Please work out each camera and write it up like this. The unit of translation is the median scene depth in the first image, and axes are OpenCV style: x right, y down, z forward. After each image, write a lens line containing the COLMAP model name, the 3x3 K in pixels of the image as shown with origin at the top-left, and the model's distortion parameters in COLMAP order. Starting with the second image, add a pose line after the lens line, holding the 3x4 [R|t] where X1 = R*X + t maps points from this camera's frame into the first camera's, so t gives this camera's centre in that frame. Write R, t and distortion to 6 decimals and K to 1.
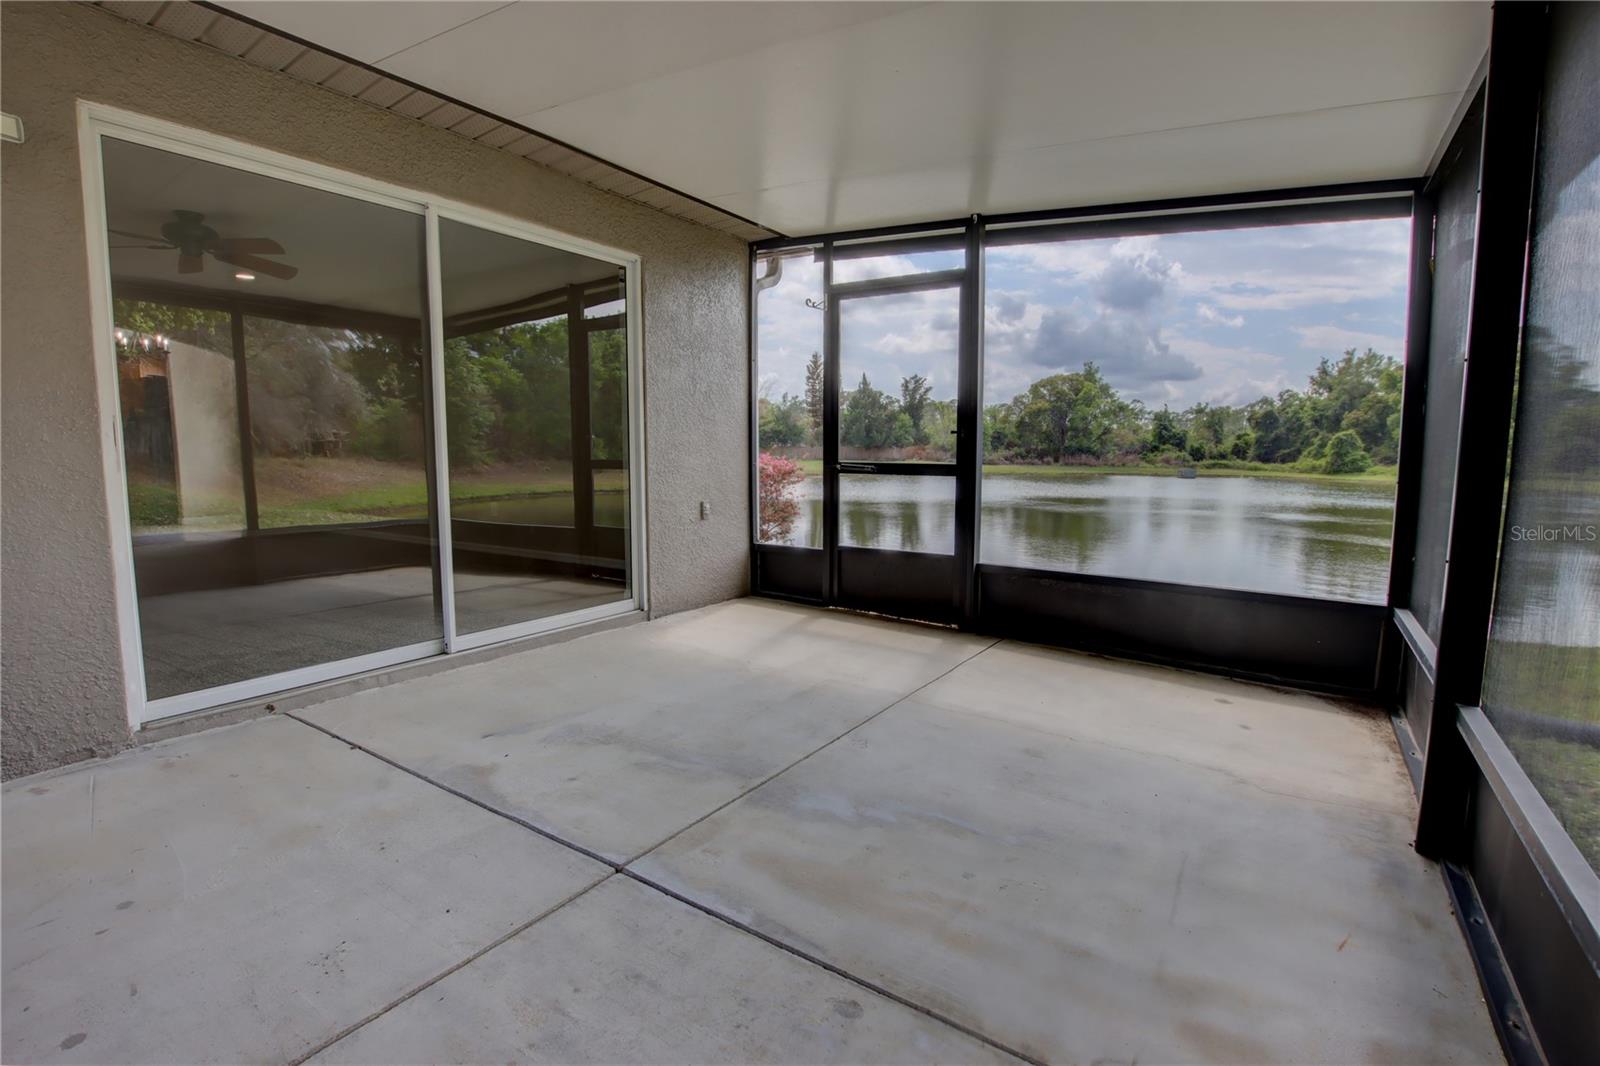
lens RADIAL K [[770.5, 0, 806.8], [0, 770.5, 531.5], [0, 0, 1]] dist [-0.032519, -0.000451]
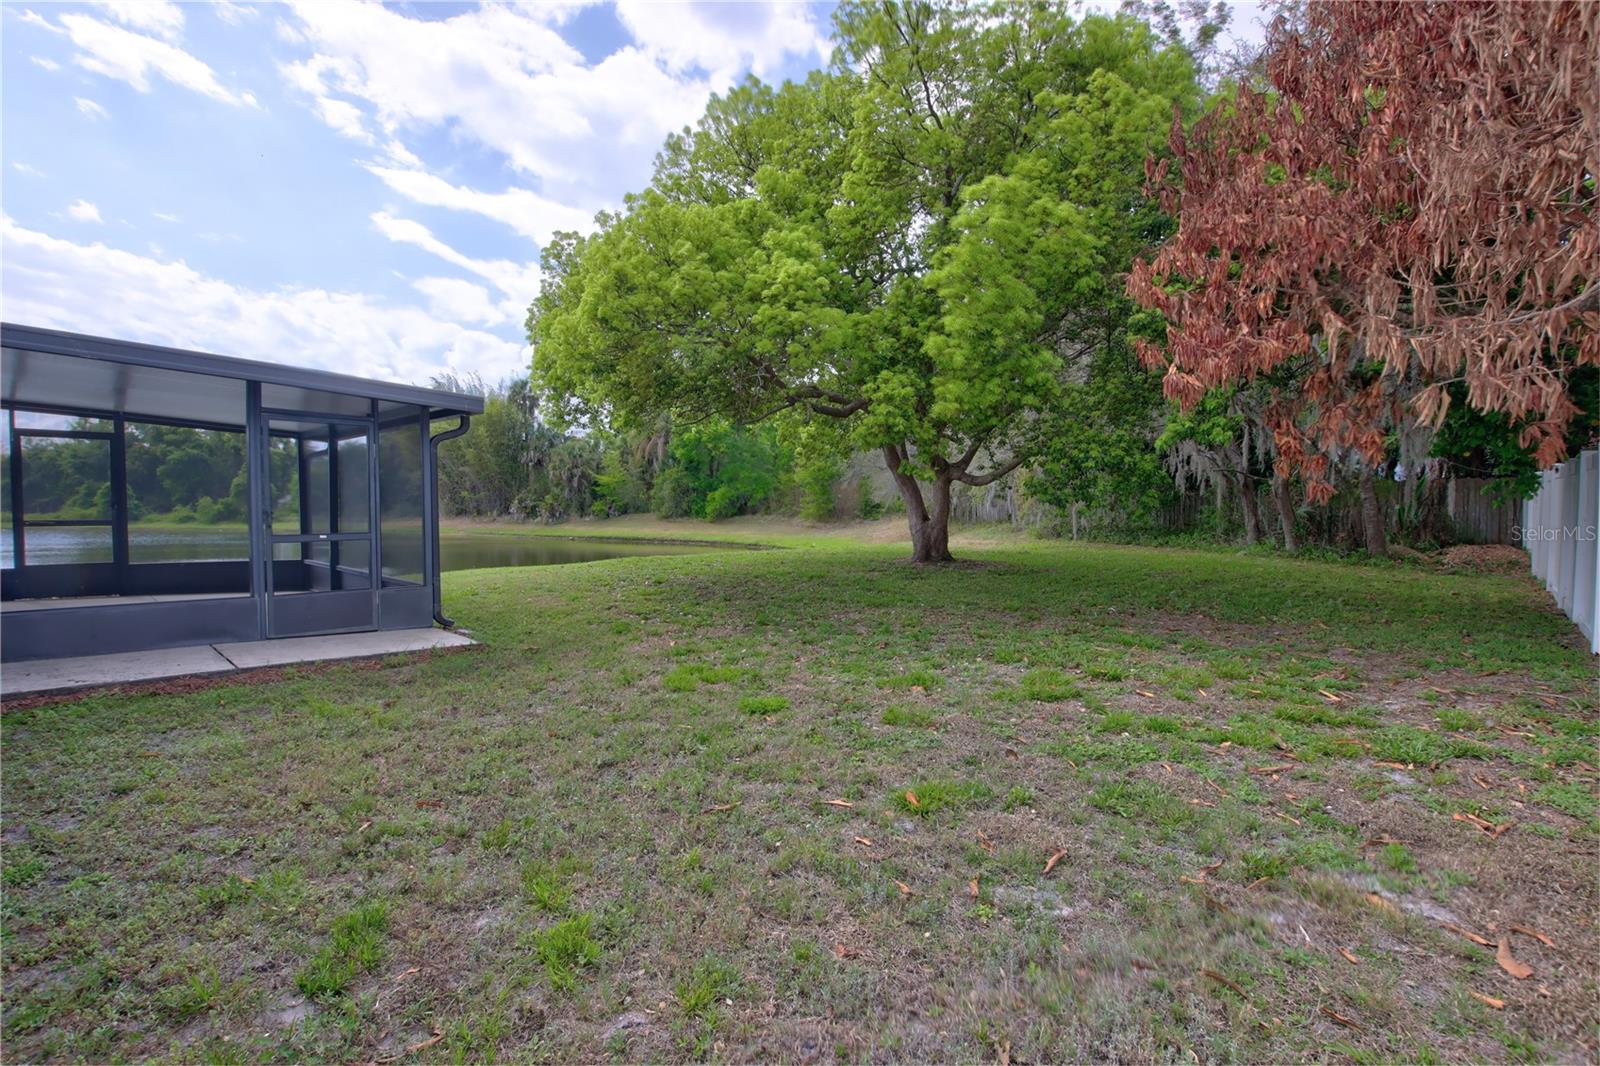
lens RADIAL K [[737.3, 0, 800.0], [0, 737.3, 533.0], [0, 0, 1]] dist [-0.029688, 0.000605]
pose [[0.176081, -0.042612, 0.983453, -0.076624], [0.099278, 0.994737, 0.025326, 0.004746], [-0.979356, 0.093176, 0.179385, -0.066424]]
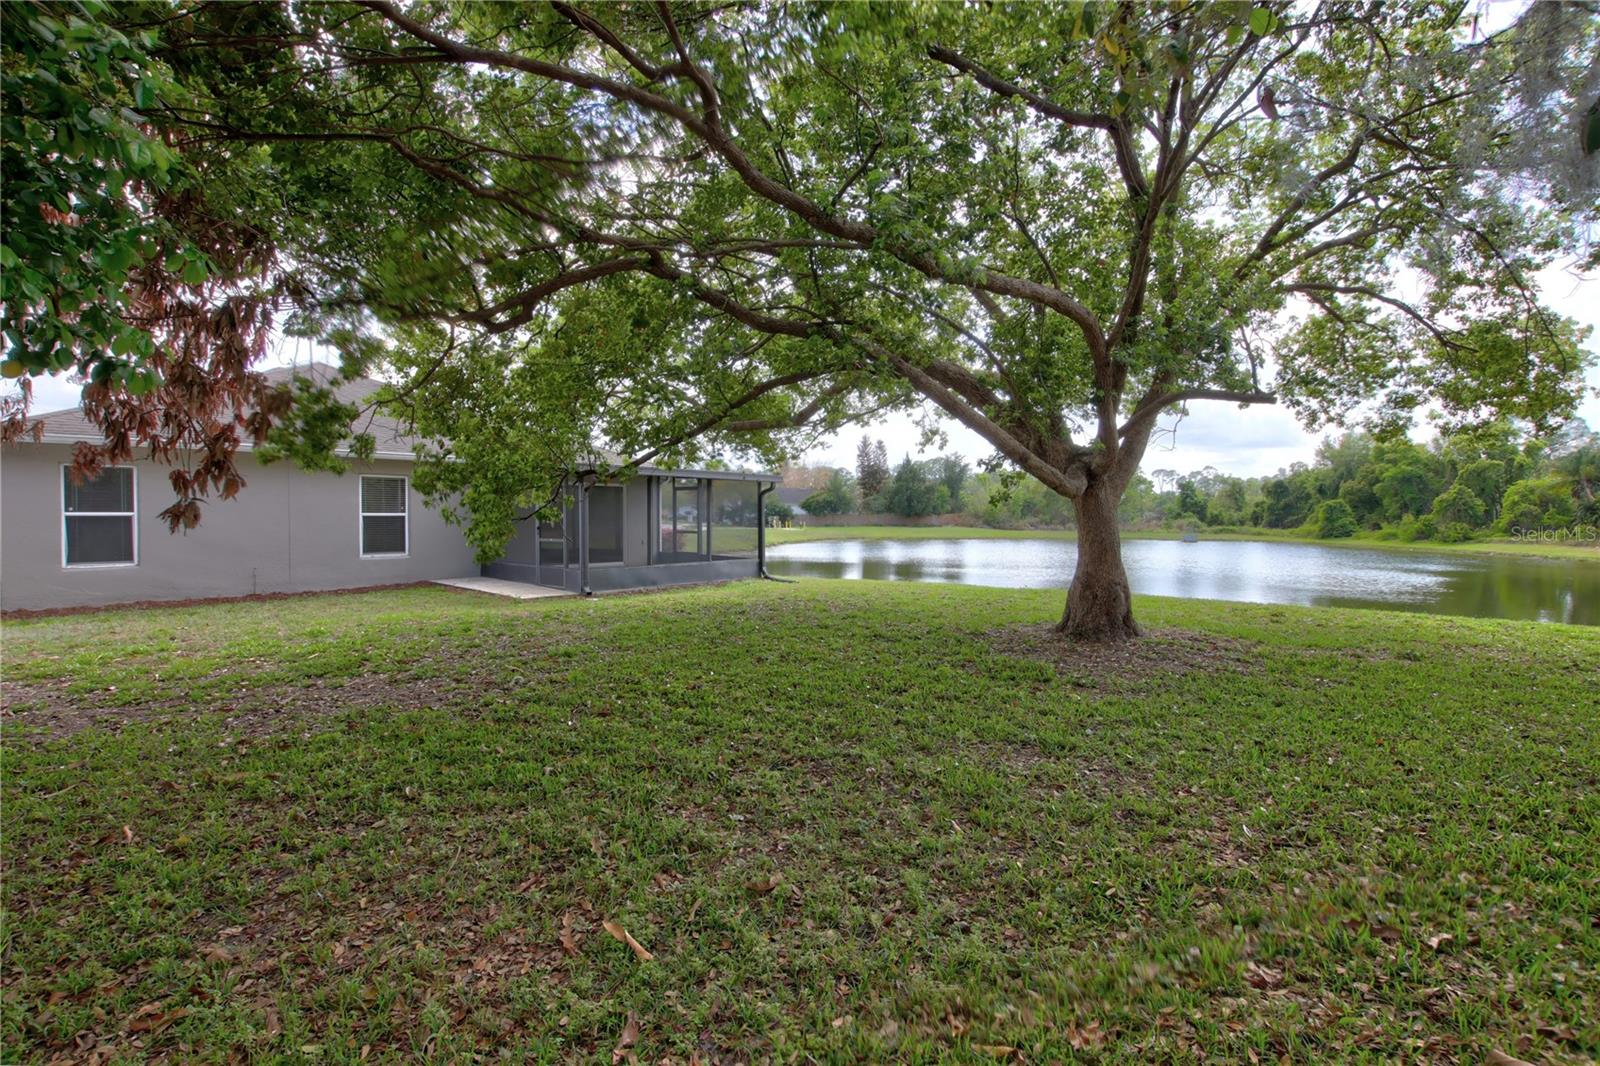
lens RADIAL K [[770.5, 0, 806.8], [0, 770.5, 531.5], [0, 0, 1]] dist [-0.032519, -0.000451]
pose [[0.994112, 0.000375, -0.108360, 0.062892], [-0.009566, 0.996394, -0.084311, 0.014665], [0.107937, 0.084852, 0.990530, -0.173385]]
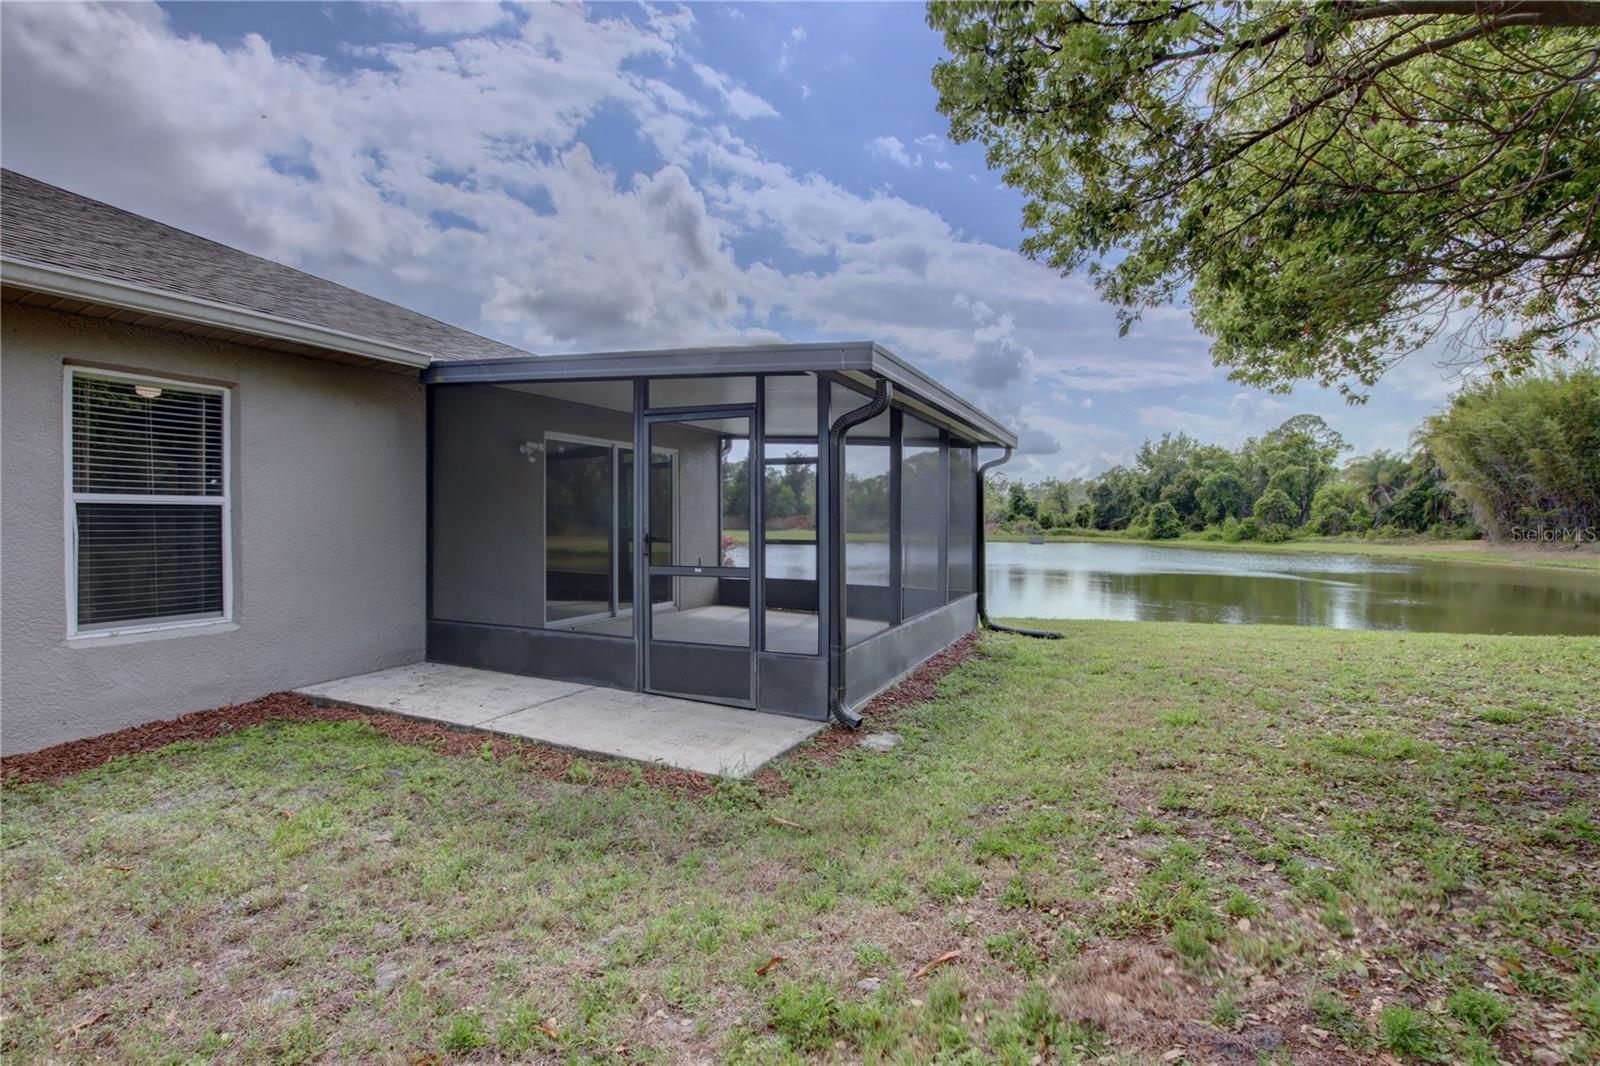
lens RADIAL K [[770.5, 0, 806.8], [0, 770.5, 531.5], [0, 0, 1]] dist [-0.032519, -0.000451]
pose [[0.988567, -0.005674, 0.150672, -0.010725], [0.019111, 0.995948, -0.087882, 0.005433], [-0.149563, 0.089757, 0.984670, -0.075791]]
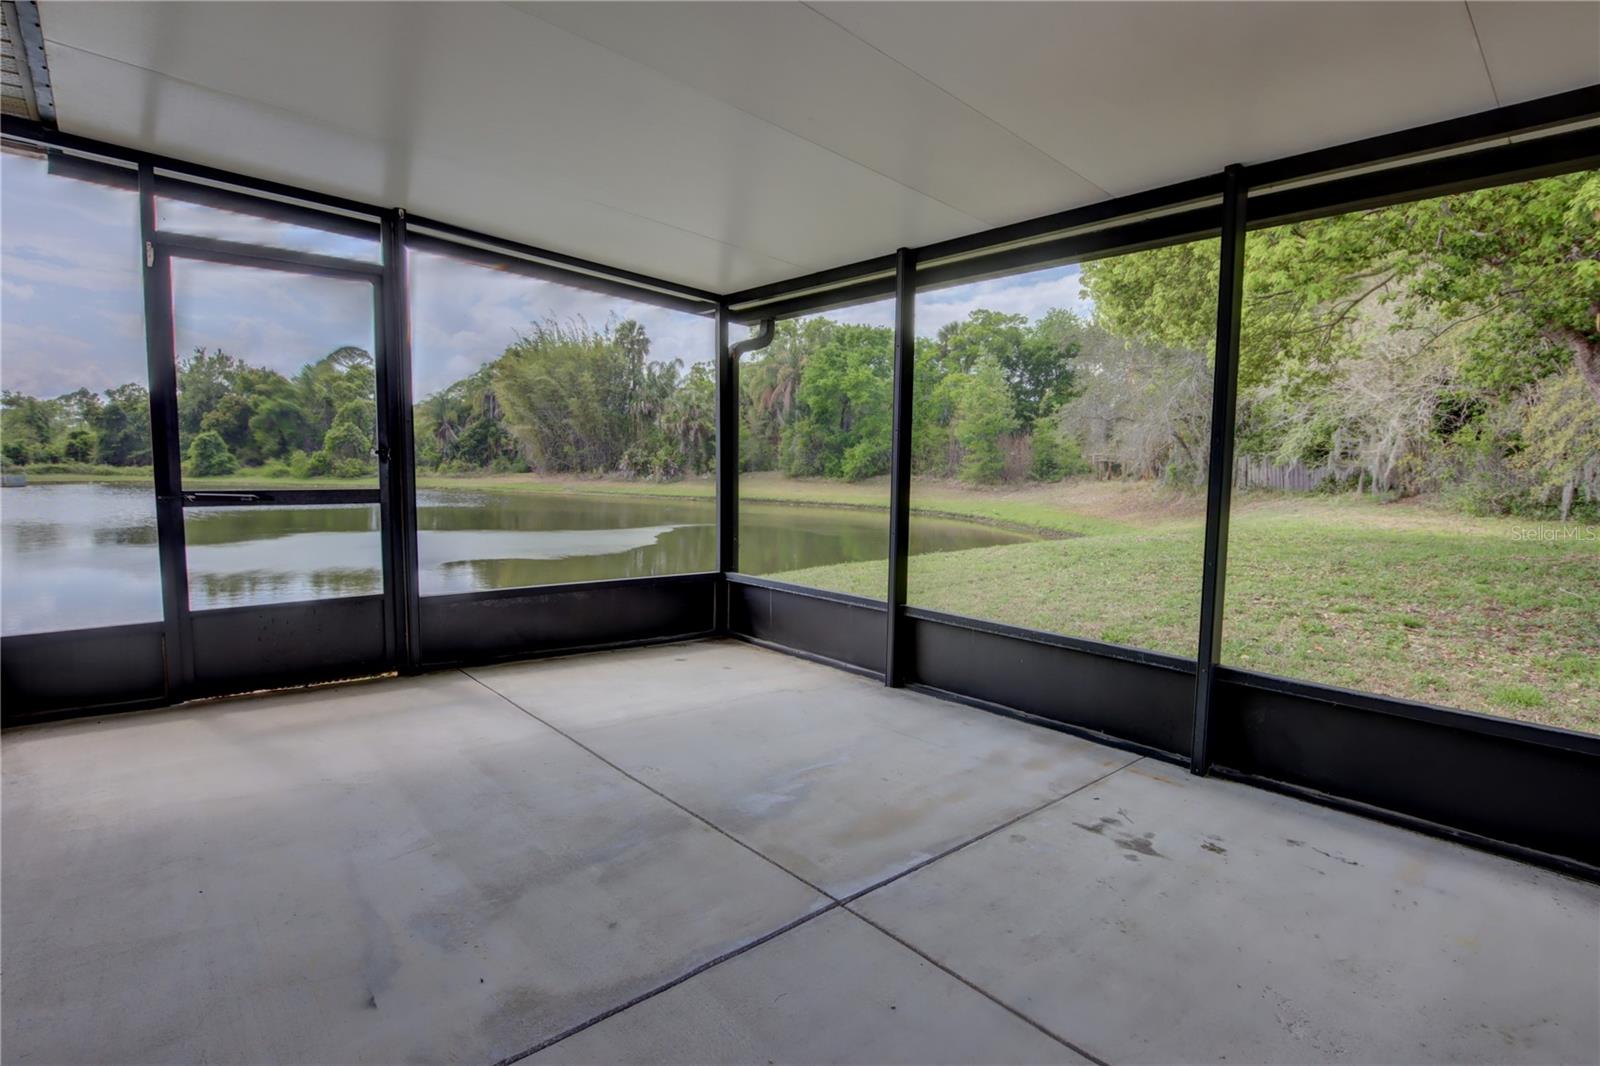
lens RADIAL K [[770.5, 0, 806.8], [0, 770.5, 531.5], [0, 0, 1]] dist [-0.032519, -0.000451]
pose [[0.260222, -0.088800, 0.961457, -0.026852], [0.089490, 0.993694, 0.067557, -0.002865], [-0.961393, 0.068460, 0.266528, 0.016462]]
